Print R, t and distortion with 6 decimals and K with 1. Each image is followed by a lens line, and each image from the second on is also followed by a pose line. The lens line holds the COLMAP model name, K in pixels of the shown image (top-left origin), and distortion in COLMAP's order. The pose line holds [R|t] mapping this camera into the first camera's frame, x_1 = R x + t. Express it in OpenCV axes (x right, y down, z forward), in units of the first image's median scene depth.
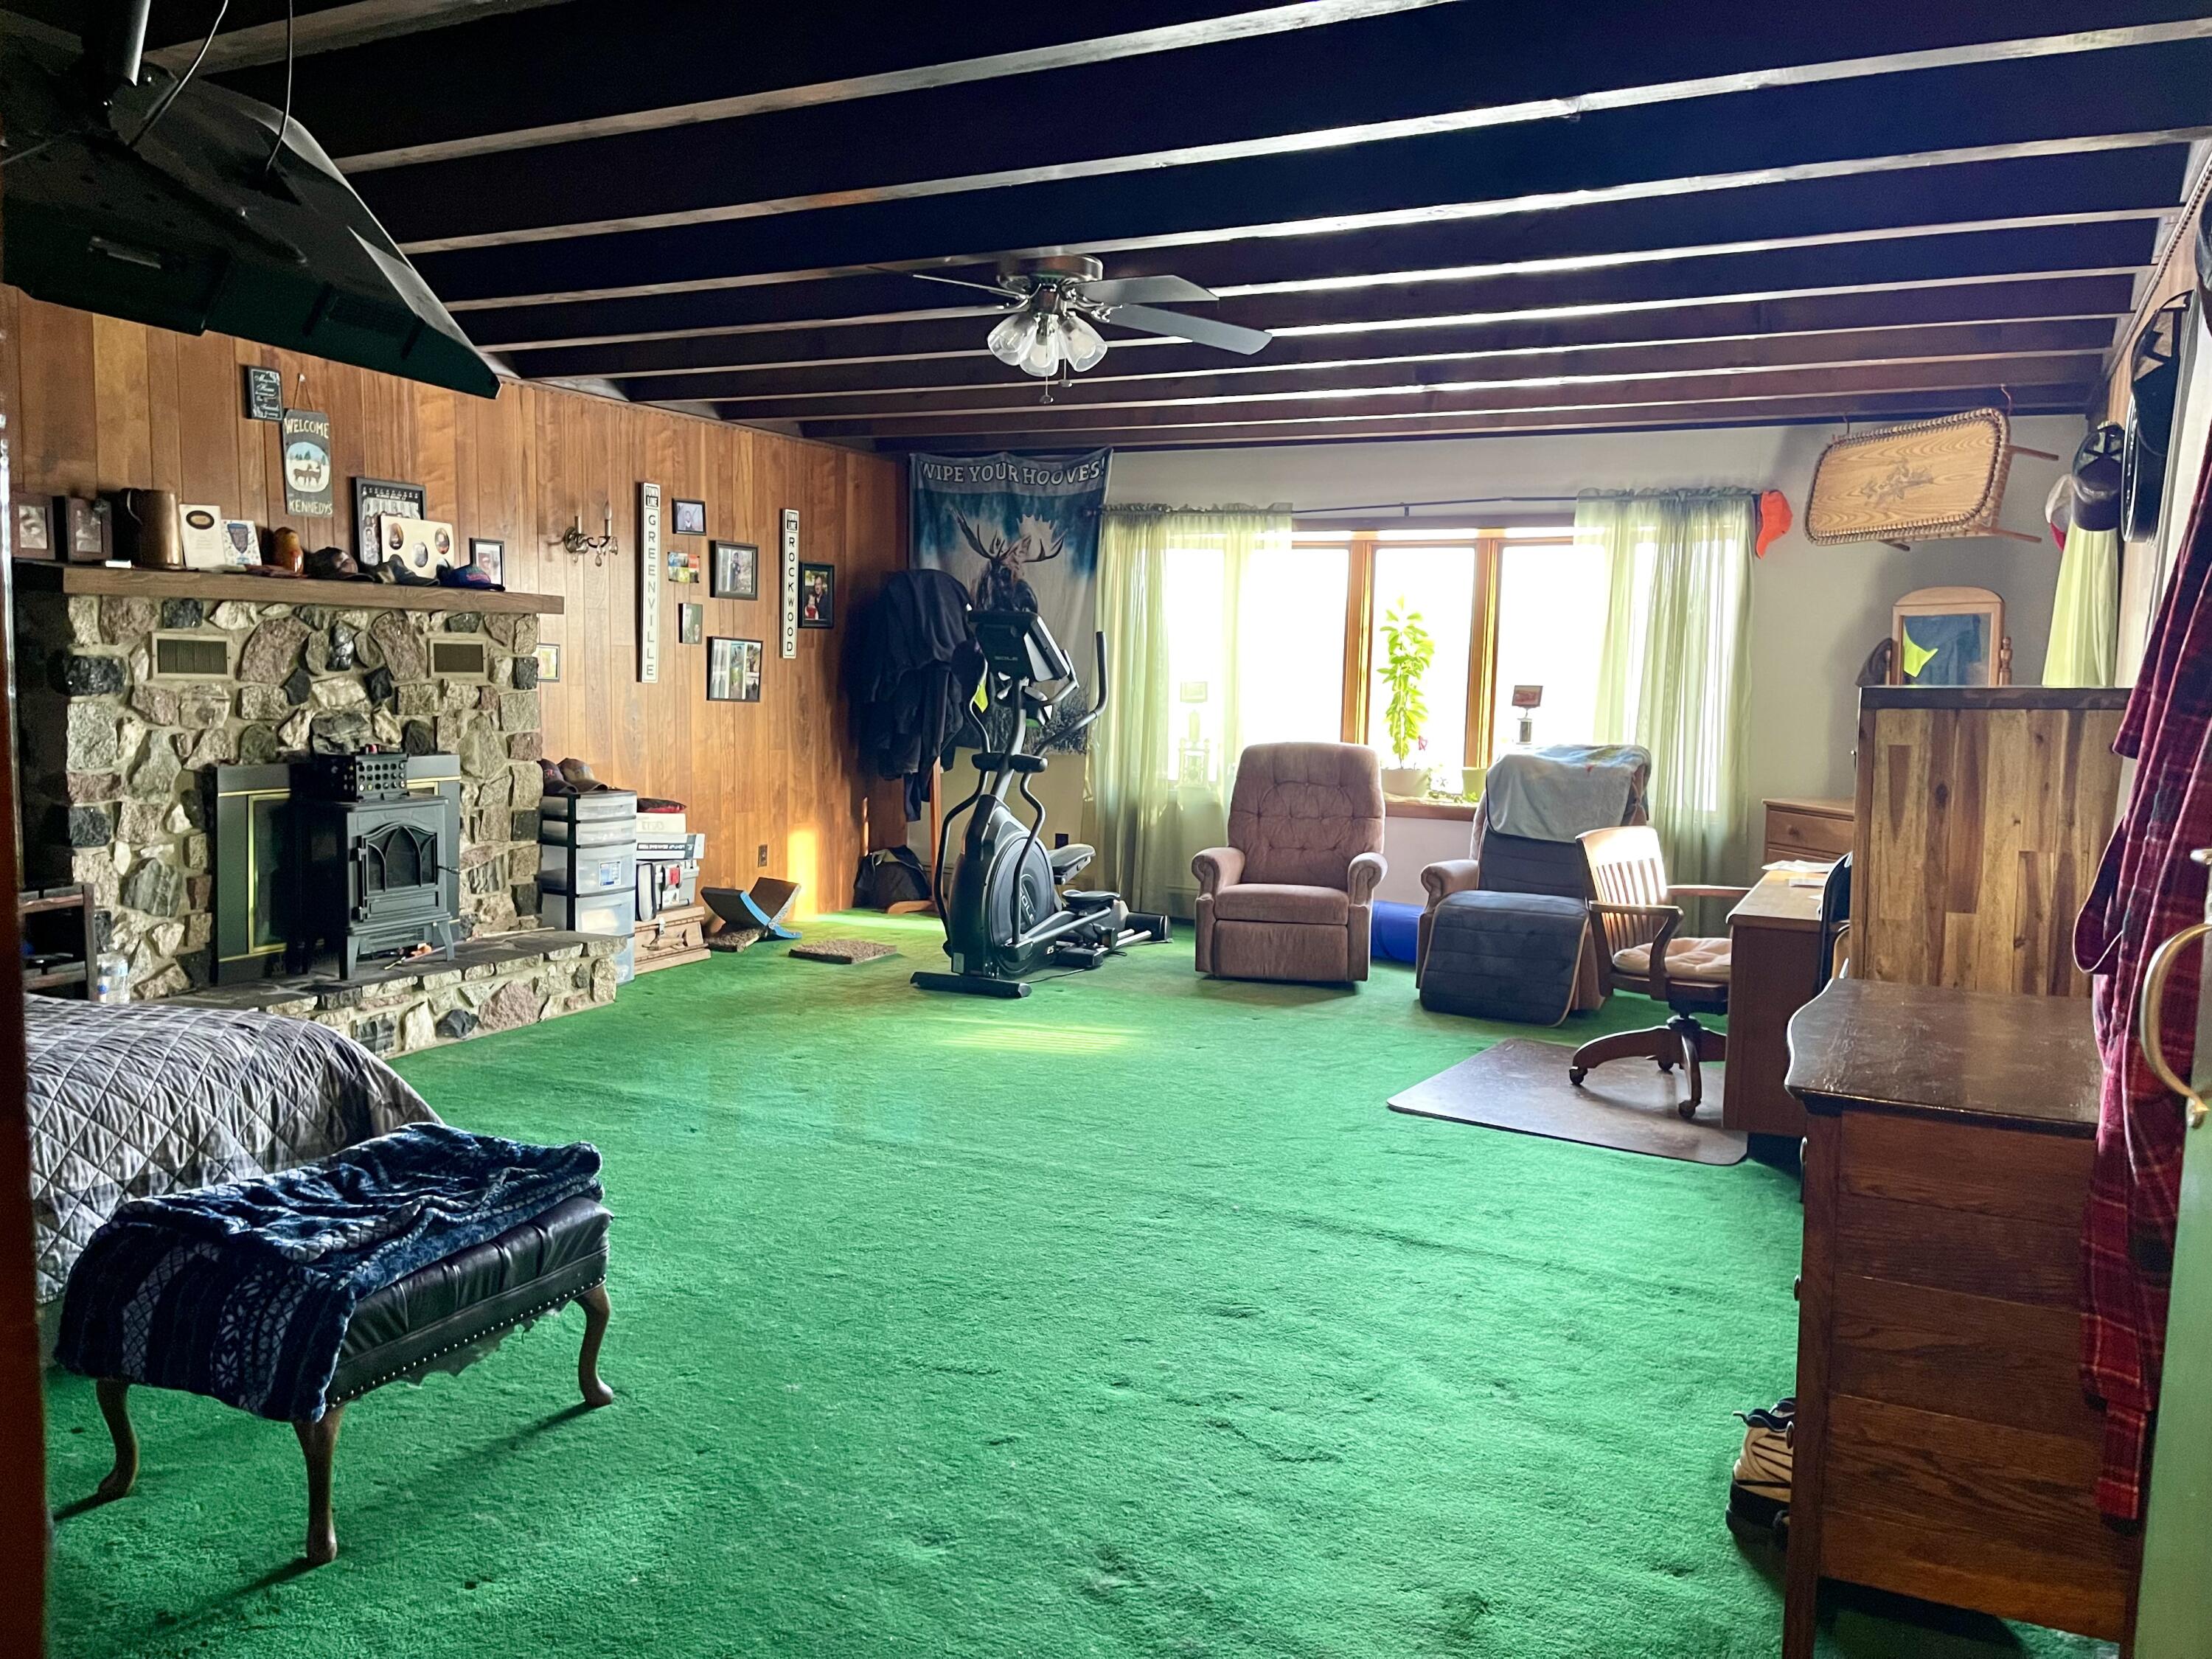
lens RADIAL K [[1669.9, 0, 1111.2], [0, 1669.9, 830.0], [0, 0, 1]] dist [0.057434, -0.060687]
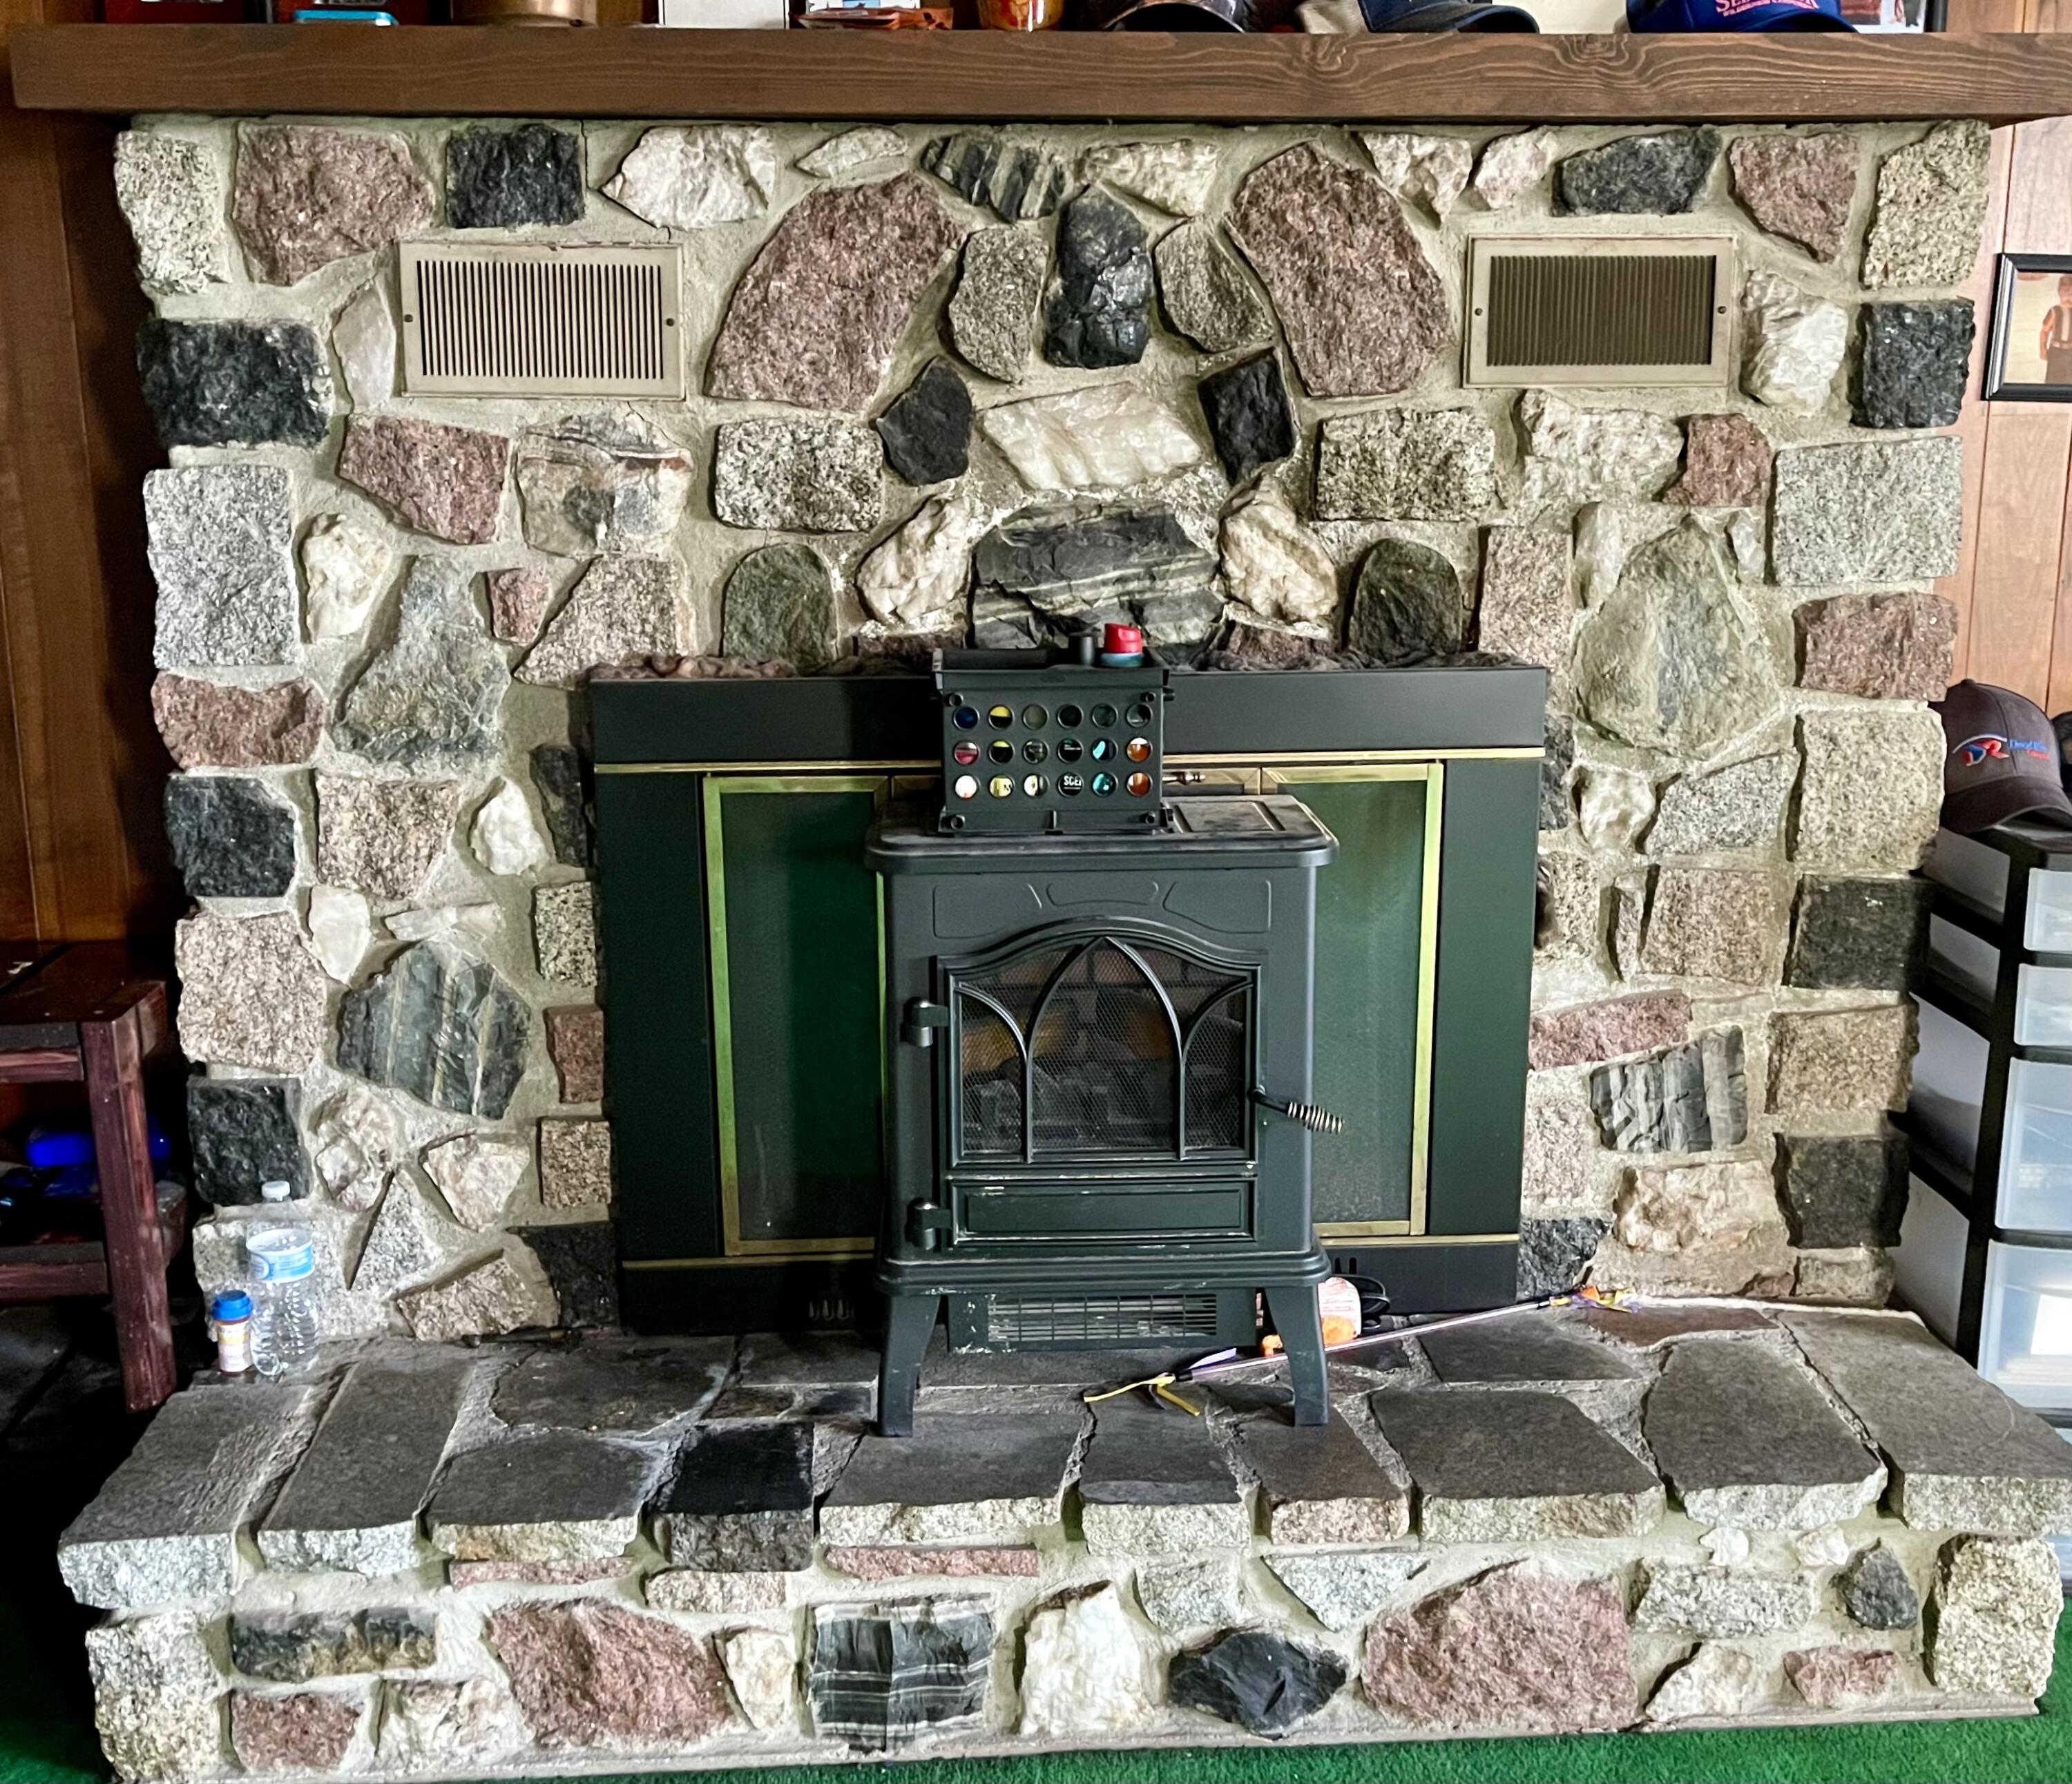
lens RADIAL K [[2117.3, 0, 1034.9], [0, 2117.3, 889.3], [0, 0, 1]] dist [0.035487, 0.000000]
pose [[0.501161, 0.156607, -0.851065, -0.124034], [-0.073031, 0.987633, 0.138732, -0.049918], [0.862267, -0.007373, 0.506401, 0.729938]]
